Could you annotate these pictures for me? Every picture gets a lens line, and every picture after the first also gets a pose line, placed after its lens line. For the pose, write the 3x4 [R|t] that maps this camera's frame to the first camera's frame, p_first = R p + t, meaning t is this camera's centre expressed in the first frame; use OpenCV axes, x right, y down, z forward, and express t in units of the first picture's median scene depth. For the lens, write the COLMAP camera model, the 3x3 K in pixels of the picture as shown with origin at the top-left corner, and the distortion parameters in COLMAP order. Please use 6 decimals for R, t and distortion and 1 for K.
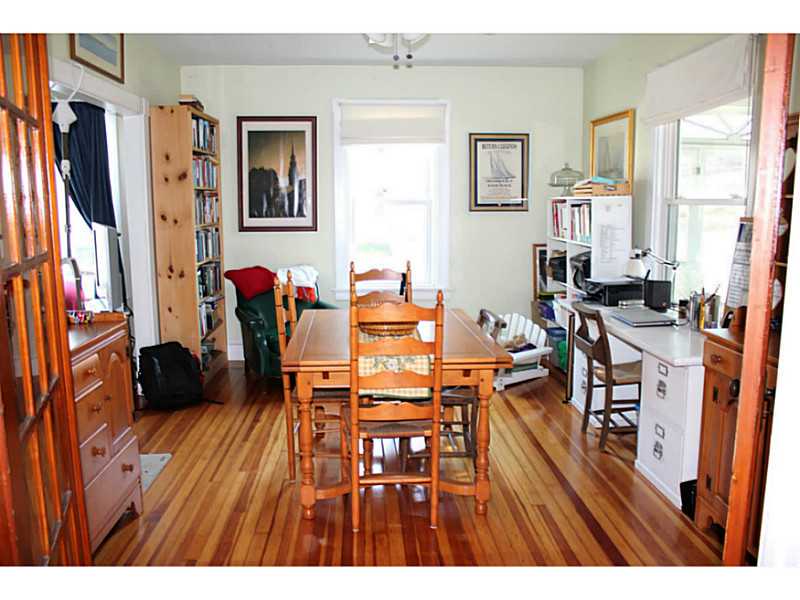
lens RADIAL K [[680.9, 0, 400.0], [0, 680.9, 300.0], [0, 0, 1]] dist [-0.144435, 0.139816]
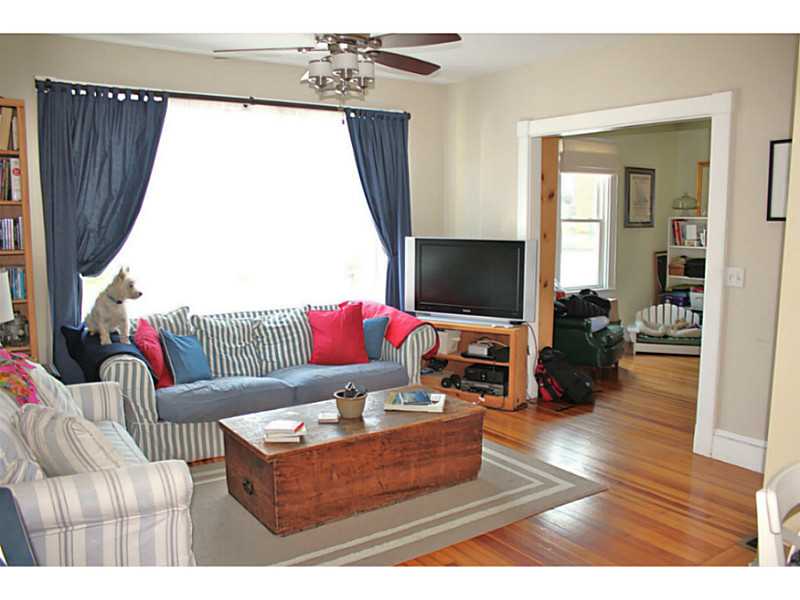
lens RADIAL K [[680.9, 0, 400.0], [0, 680.9, 300.0], [0, 0, 1]] dist [-0.144435, 0.139816]
pose [[0.848163, -0.064709, 0.525768, -0.941611], [0.071437, 0.997417, 0.007515, -0.033853], [-0.524897, 0.031185, 0.850595, 0.148592]]
